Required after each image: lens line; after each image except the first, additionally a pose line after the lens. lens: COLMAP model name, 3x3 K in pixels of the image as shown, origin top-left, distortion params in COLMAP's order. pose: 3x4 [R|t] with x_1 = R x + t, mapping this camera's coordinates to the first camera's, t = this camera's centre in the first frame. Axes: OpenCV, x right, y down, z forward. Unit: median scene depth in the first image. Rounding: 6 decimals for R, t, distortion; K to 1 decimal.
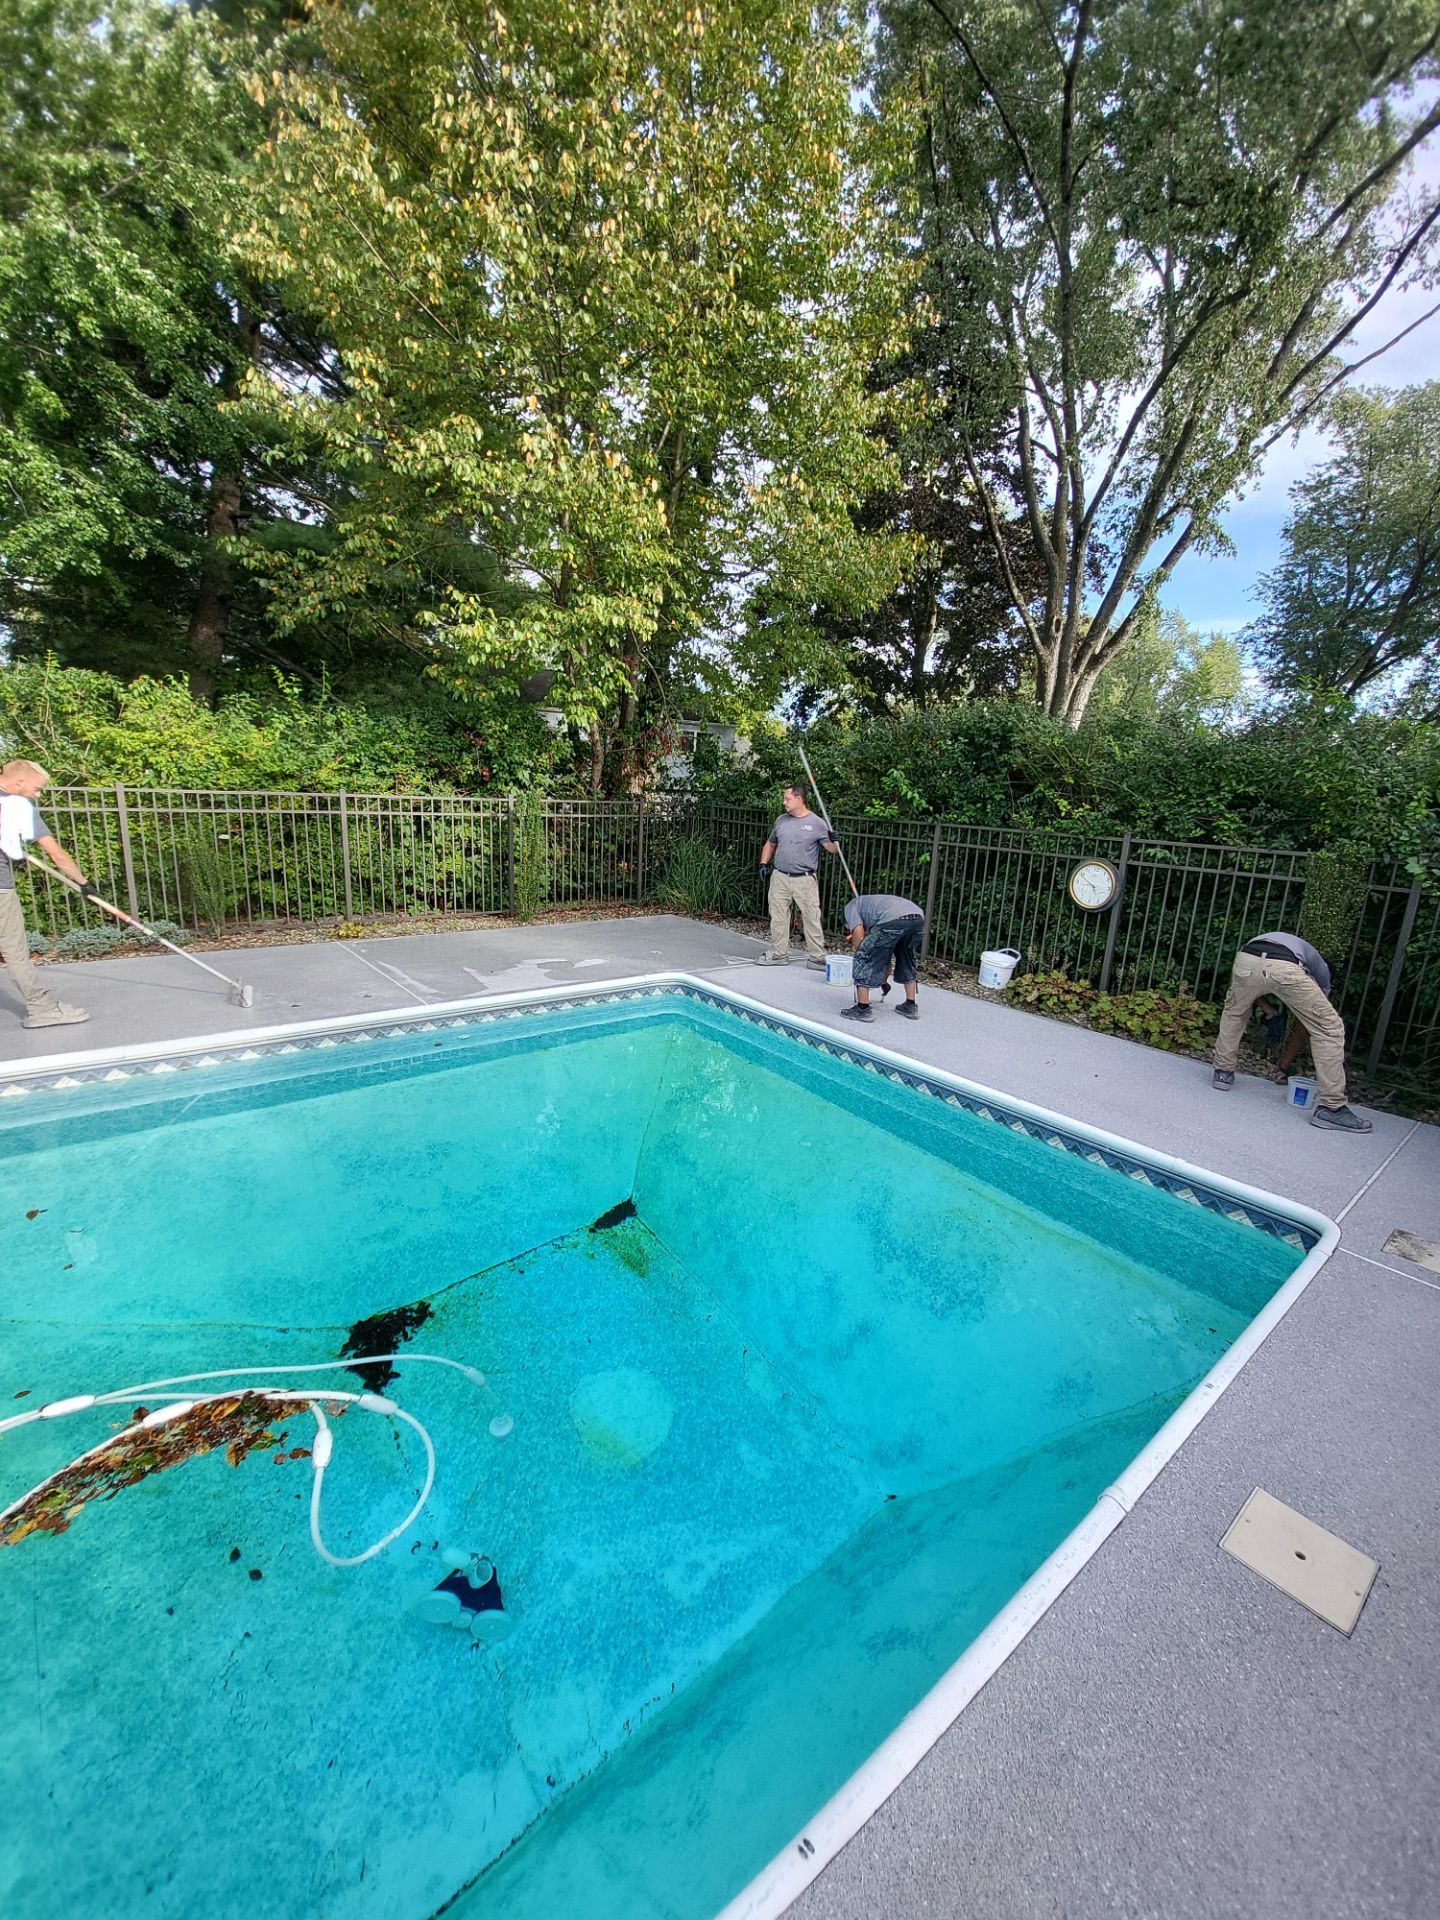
lens RADIAL K [[768.4, 0, 725.3], [0, 768.4, 946.6], [0, 0, 1]] dist [-0.010789, -0.004334]
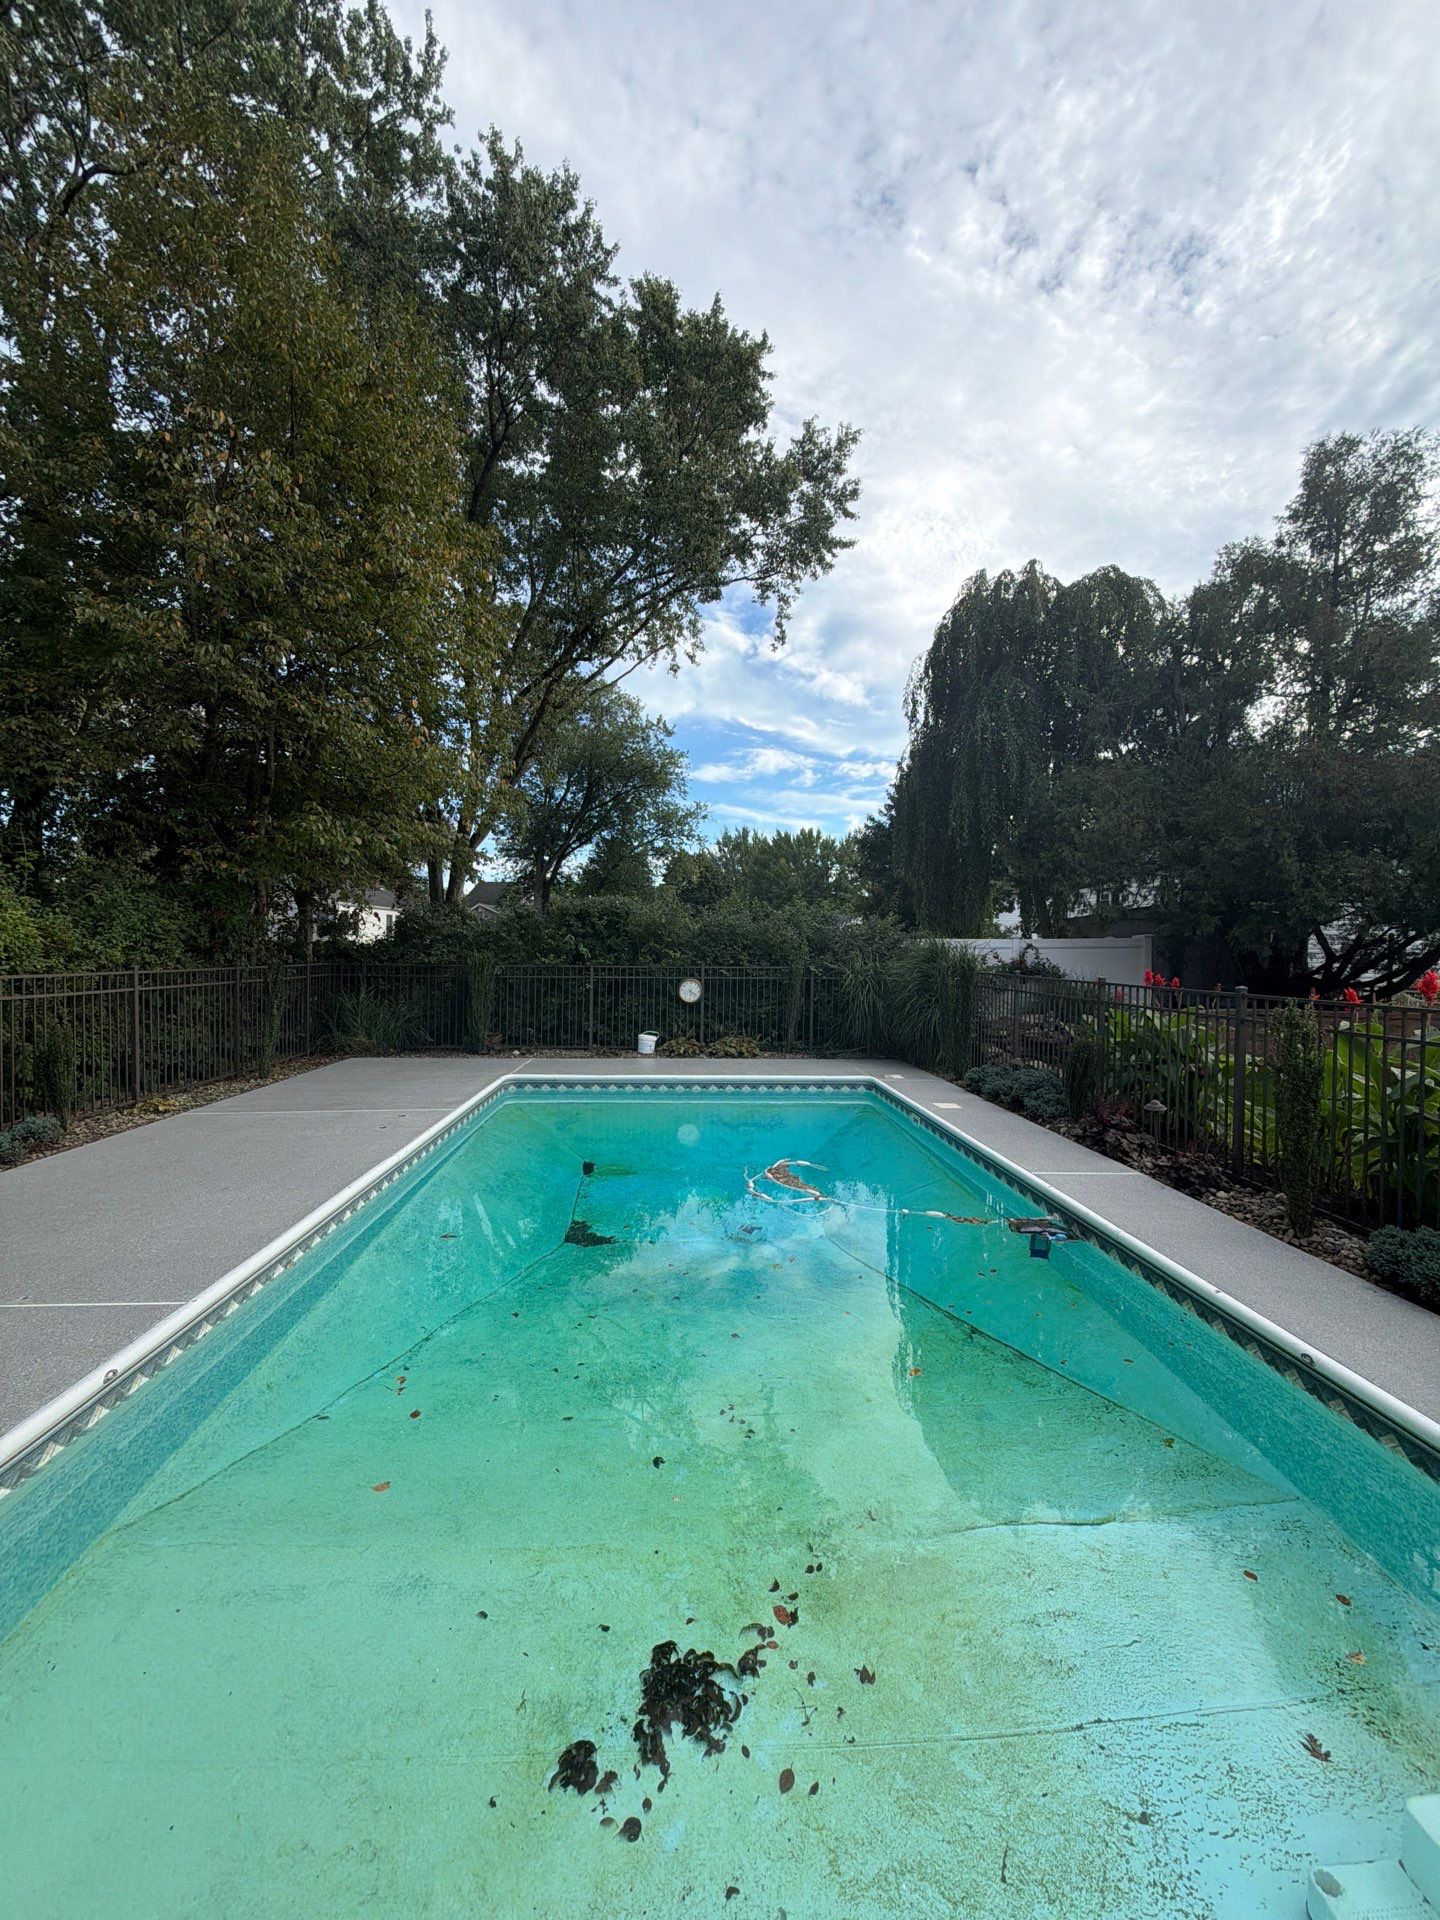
lens RADIAL K [[763.5, 0, 719.8], [0, 763.5, 956.3], [0, 0, 1]] dist [0.000164, -0.001014]
pose [[0.577585, -0.047002, 0.814976, -0.885975], [0.184333, 0.980065, -0.074117, -0.004763], [-0.795246, 0.193036, 0.574735, -0.181923]]
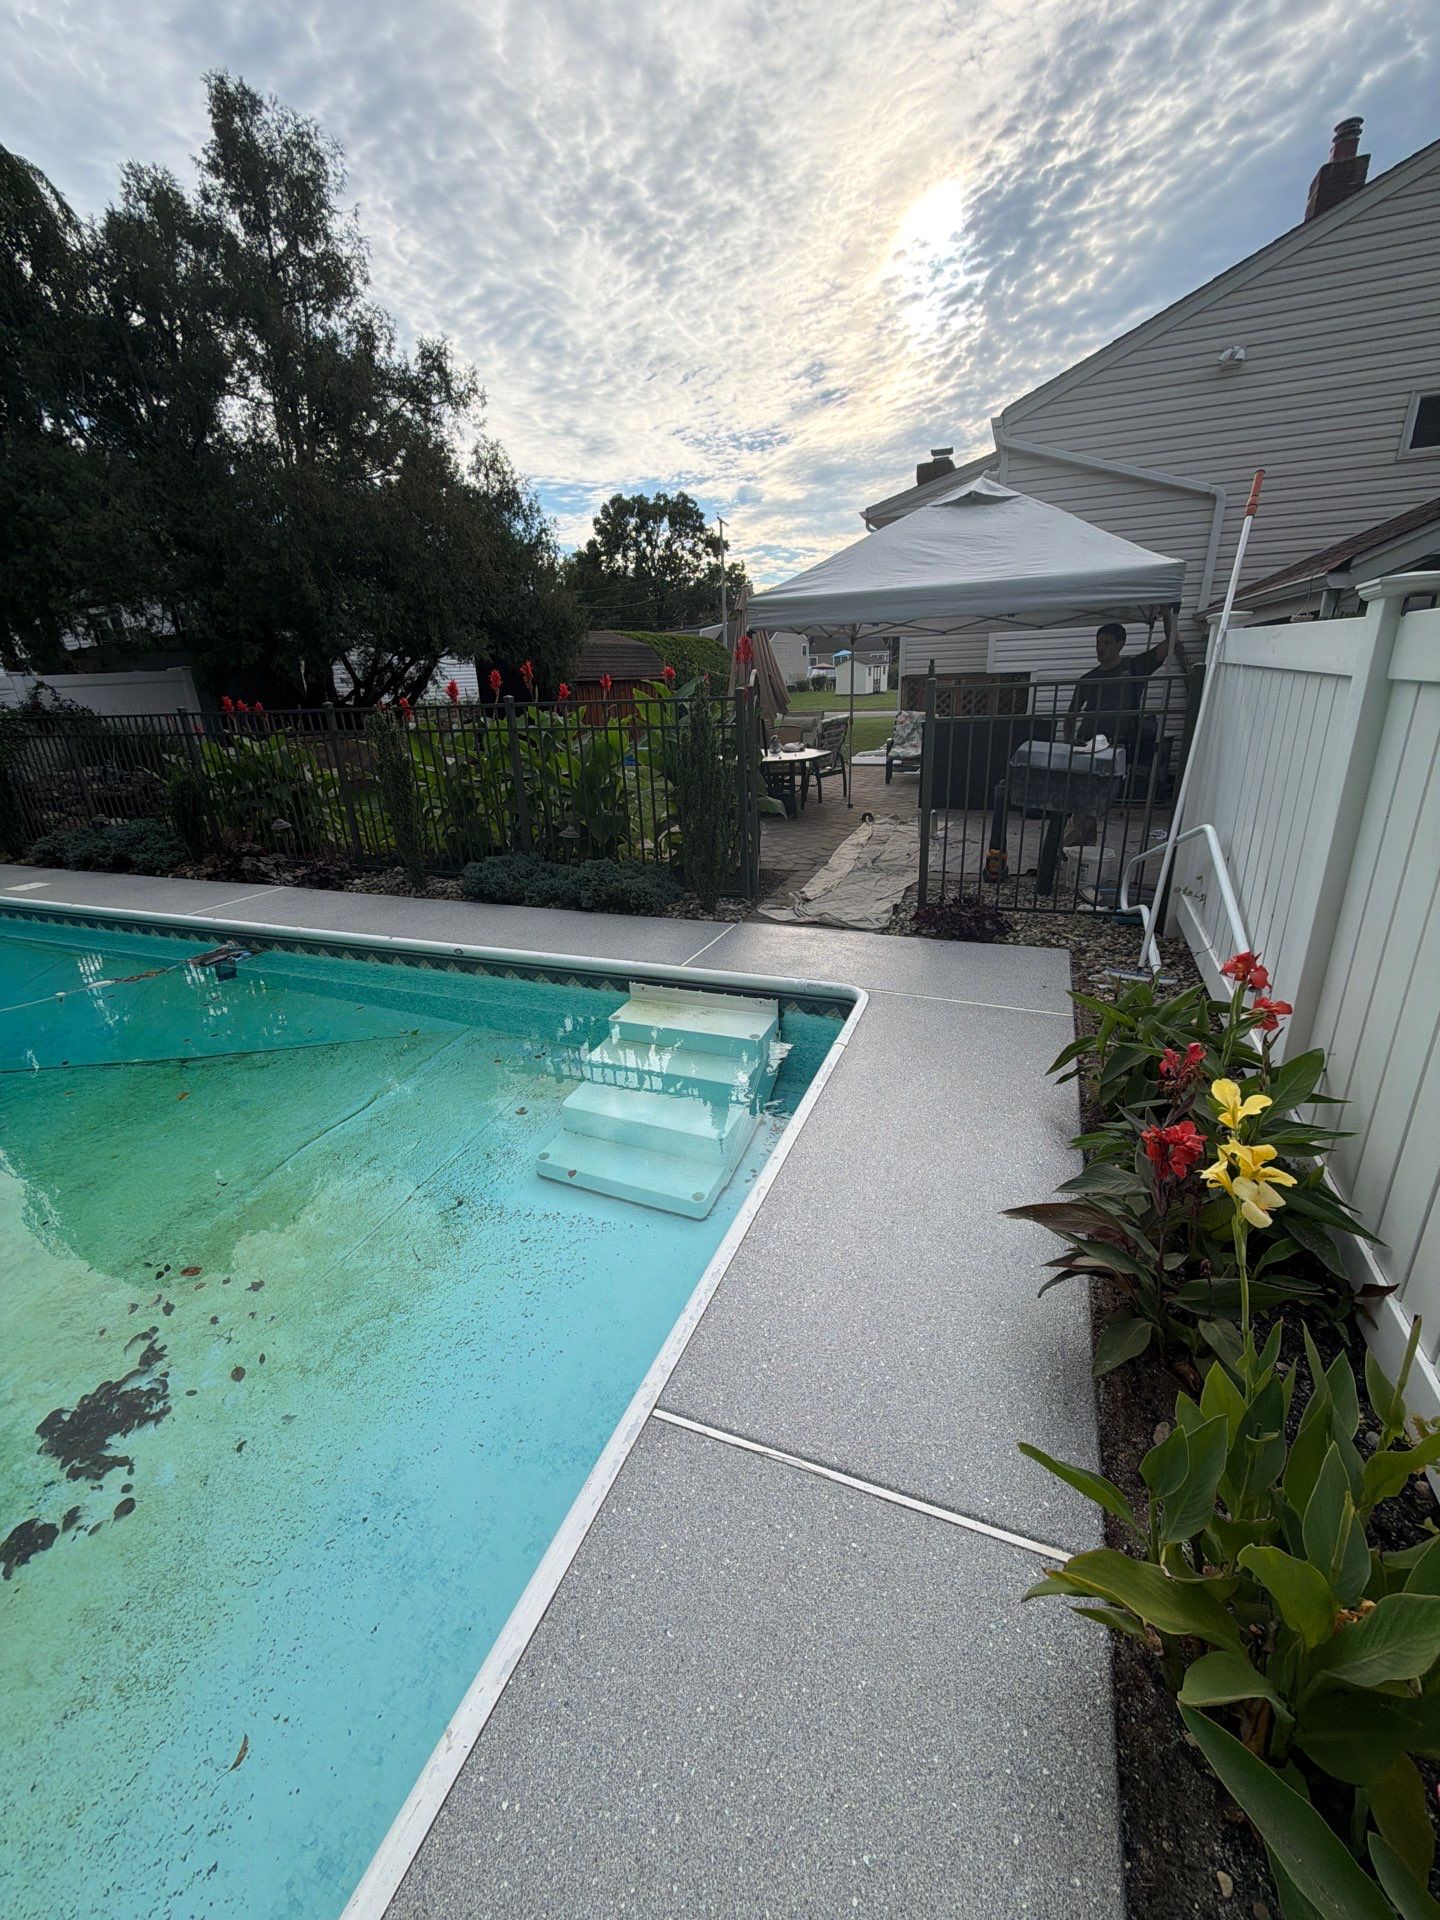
lens RADIAL K [[763.5, 0, 730.7], [0, 763.5, 947.1], [0, 0, 1]] dist [0.000164, -0.001014]
pose [[-0.492228, -0.320782, 0.809203, -0.975360], [0.194618, 0.865532, 0.461495, -0.008751], [-0.848431, 0.384646, -0.363609, -0.126942]]
